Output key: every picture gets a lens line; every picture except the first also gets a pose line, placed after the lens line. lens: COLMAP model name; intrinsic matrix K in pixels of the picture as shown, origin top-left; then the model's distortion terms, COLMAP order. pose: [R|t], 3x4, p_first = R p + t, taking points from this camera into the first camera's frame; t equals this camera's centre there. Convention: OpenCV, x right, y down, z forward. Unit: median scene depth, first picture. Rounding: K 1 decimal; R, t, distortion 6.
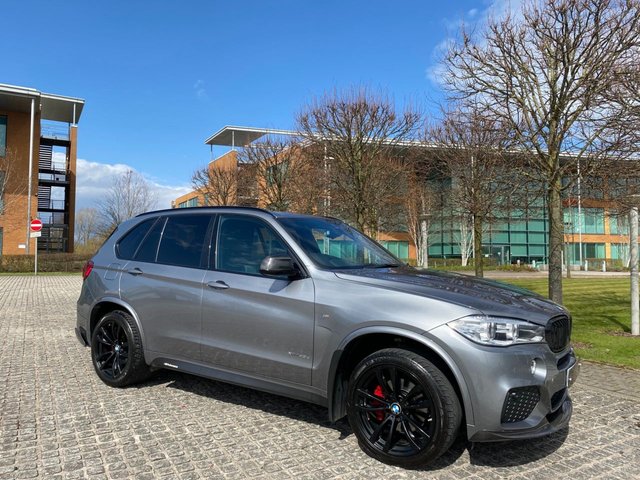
lens RADIAL K [[473.8, 0, 322.1], [0, 473.8, 240.4], [0, 0, 1]] dist [0.014547, -0.000877]
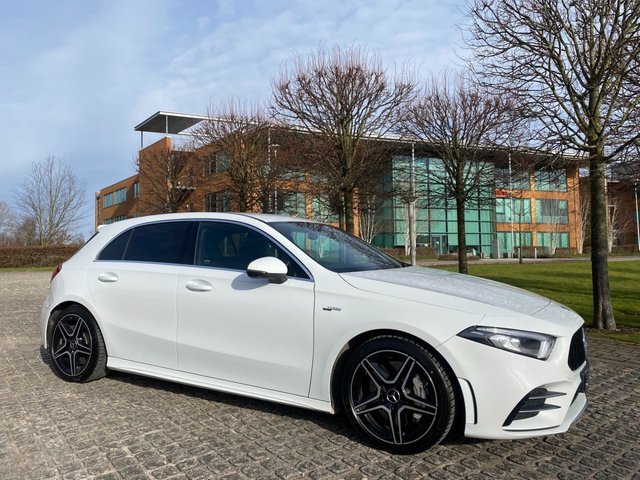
lens RADIAL K [[473.8, 0, 322.1], [0, 473.8, 240.4], [0, 0, 1]] dist [0.014547, -0.000877]
pose [[0.989543, -0.014367, 0.143523, -0.316254], [0.012320, 0.999809, 0.015141, 0.056847], [-0.143713, -0.013215, 0.989531, 0.352185]]
